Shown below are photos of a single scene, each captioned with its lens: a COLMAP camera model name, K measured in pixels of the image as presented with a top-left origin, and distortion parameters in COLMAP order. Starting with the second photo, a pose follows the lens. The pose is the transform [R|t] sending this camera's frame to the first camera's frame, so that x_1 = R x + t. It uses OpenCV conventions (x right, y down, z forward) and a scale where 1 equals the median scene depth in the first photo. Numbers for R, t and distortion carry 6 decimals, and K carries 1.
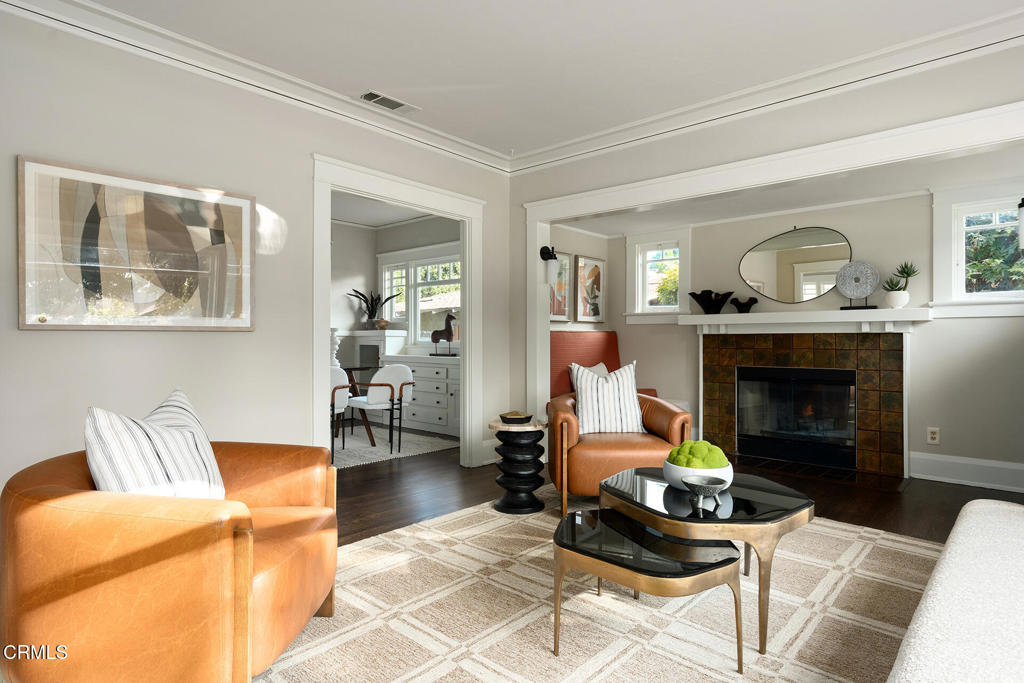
lens RADIAL K [[565.0, 0, 515.3], [0, 565.0, 340.6], [0, 0, 1]] dist [0.001166, 0.000339]
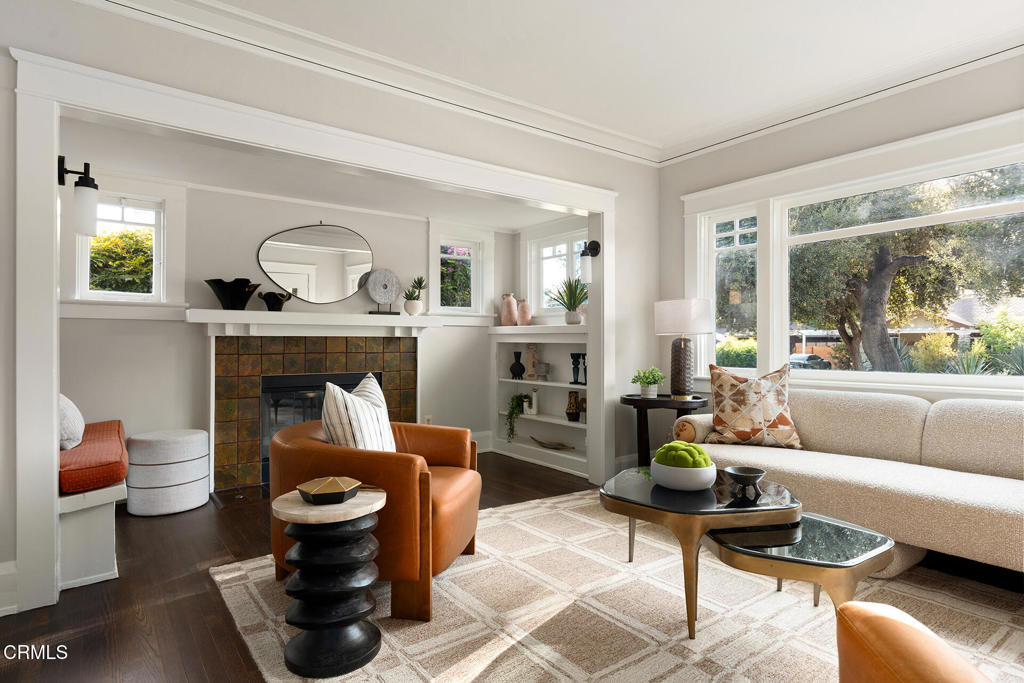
lens RADIAL K [[565.0, 0, 515.3], [0, 565.0, 340.6], [0, 0, 1]] dist [0.001166, 0.000339]
pose [[0.190683, 0.001778, 0.981650, -0.379157], [0.001060, 0.999997, -0.002017, -0.003824], [-0.981651, 0.001425, 0.190681, 0.548135]]
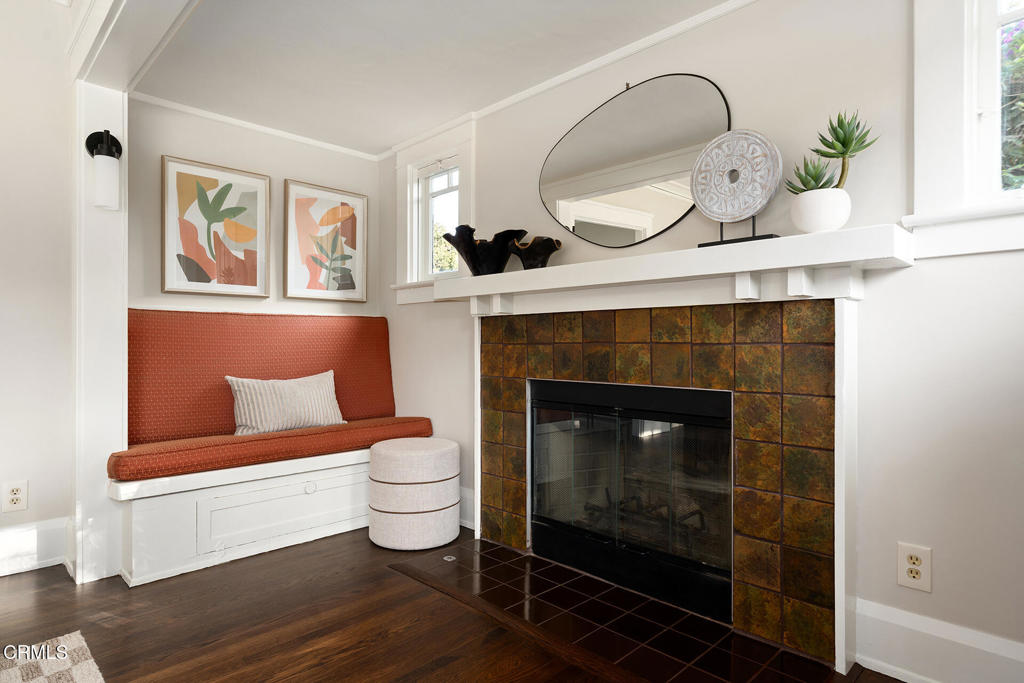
lens RADIAL K [[566.2, 0, 512.4], [0, 566.2, 347.6], [0, 0, 1]] dist [0.000637, 0.000945]
pose [[0.998525, -0.001822, -0.054272, 0.456189], [0.002208, 0.999973, 0.007042, 0.015675], [0.054258, -0.007152, 0.998501, 0.562948]]
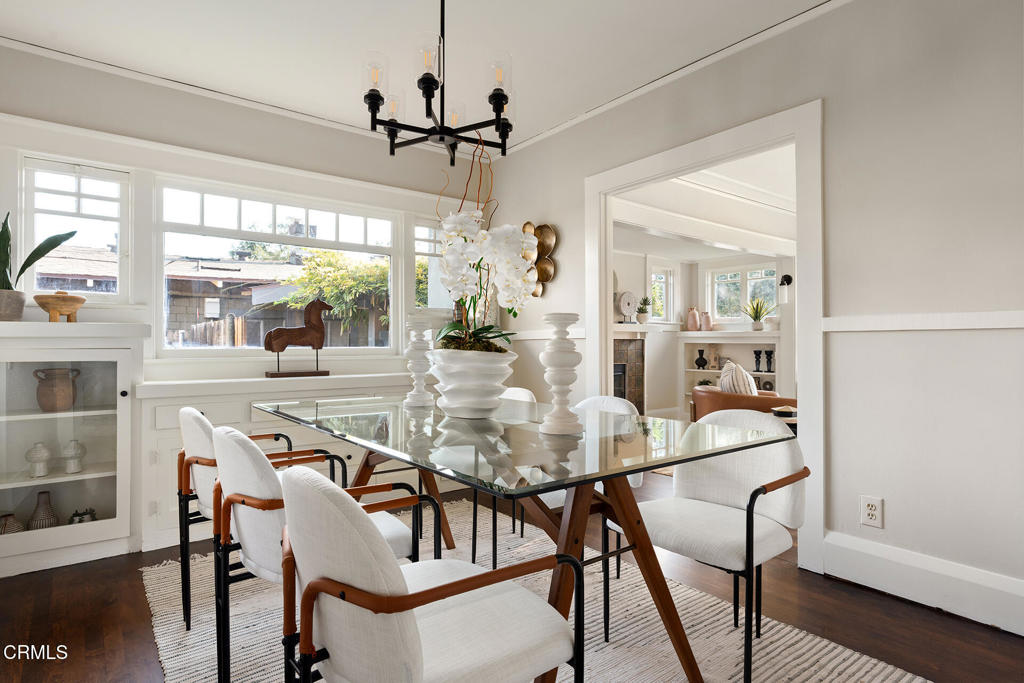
lens RADIAL K [[555.7, 0, 517.2], [0, 555.7, 340.5], [0, 0, 1]] dist [0.000211, 0.000303]
pose [[0.166920, 0.001192, 0.985970, -0.902453], [-0.000118, 0.999999, -0.001189, -0.007545], [-0.985970, 0.000082, 0.166920, 1.025329]]
